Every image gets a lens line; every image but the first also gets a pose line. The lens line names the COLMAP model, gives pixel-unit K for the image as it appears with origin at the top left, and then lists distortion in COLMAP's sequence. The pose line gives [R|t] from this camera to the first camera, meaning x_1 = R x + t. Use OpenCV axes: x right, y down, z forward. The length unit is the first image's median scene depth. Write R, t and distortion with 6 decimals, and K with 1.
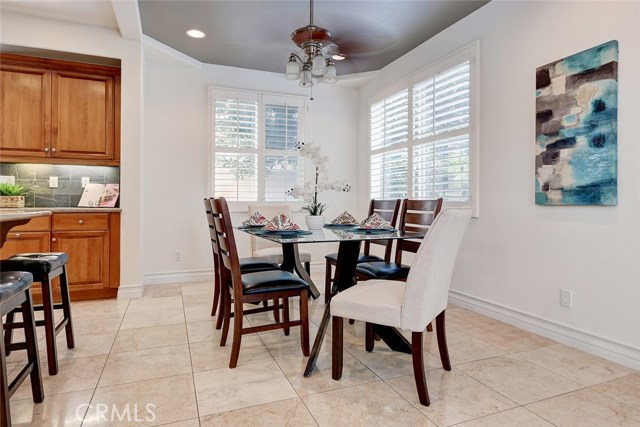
lens RADIAL K [[366.7, 0, 328.2], [0, 366.7, 199.1], [0, 0, 1]] dist [0.005657, 0.001363]
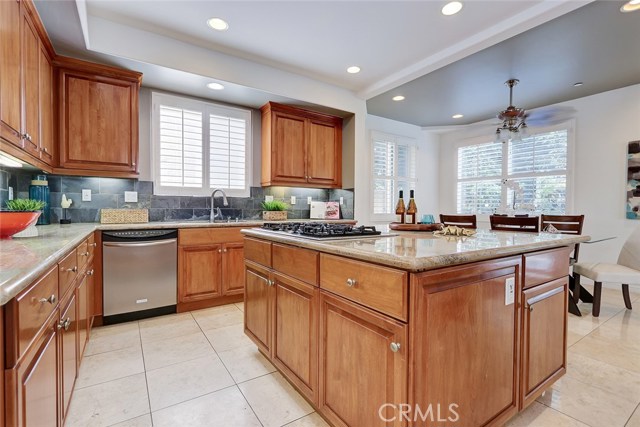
lens RADIAL K [[292.9, 0, 314.7], [0, 292.9, 216.7], [0, 0, 1]] dist [0.002871, -0.003093]
pose [[0.979682, -0.001061, 0.200555, -0.973687], [-0.006785, 0.999238, 0.038430, -0.030791], [-0.200443, -0.039010, 0.978928, -0.079438]]
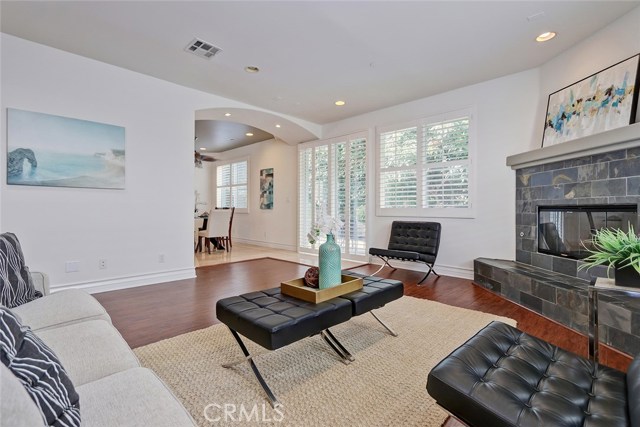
lens RADIAL K [[292.9, 0, 320.8], [0, 292.9, 207.4], [0, 0, 1]] dist [0.002871, -0.003093]
pose [[0.928545, 0.002117, 0.371214, 0.053127], [-0.006971, 0.999907, 0.011734, -0.027540], [-0.371155, -0.013484, 0.928473, -1.439997]]
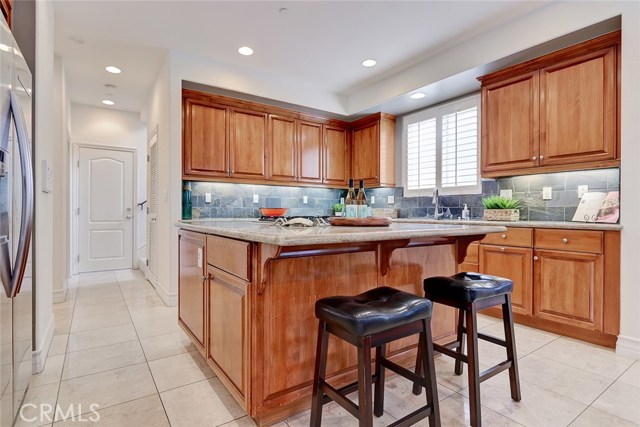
lens RADIAL K [[338.0, 0, 313.3], [0, 338.0, 213.5], [0, 0, 1]] dist [-0.008155, -0.002031]
pose [[0.194026, 0.002610, -0.980993, -0.050328], [0.005088, 0.999980, 0.003667, -0.002646], [0.980983, -0.005703, 0.194008, 0.302932]]
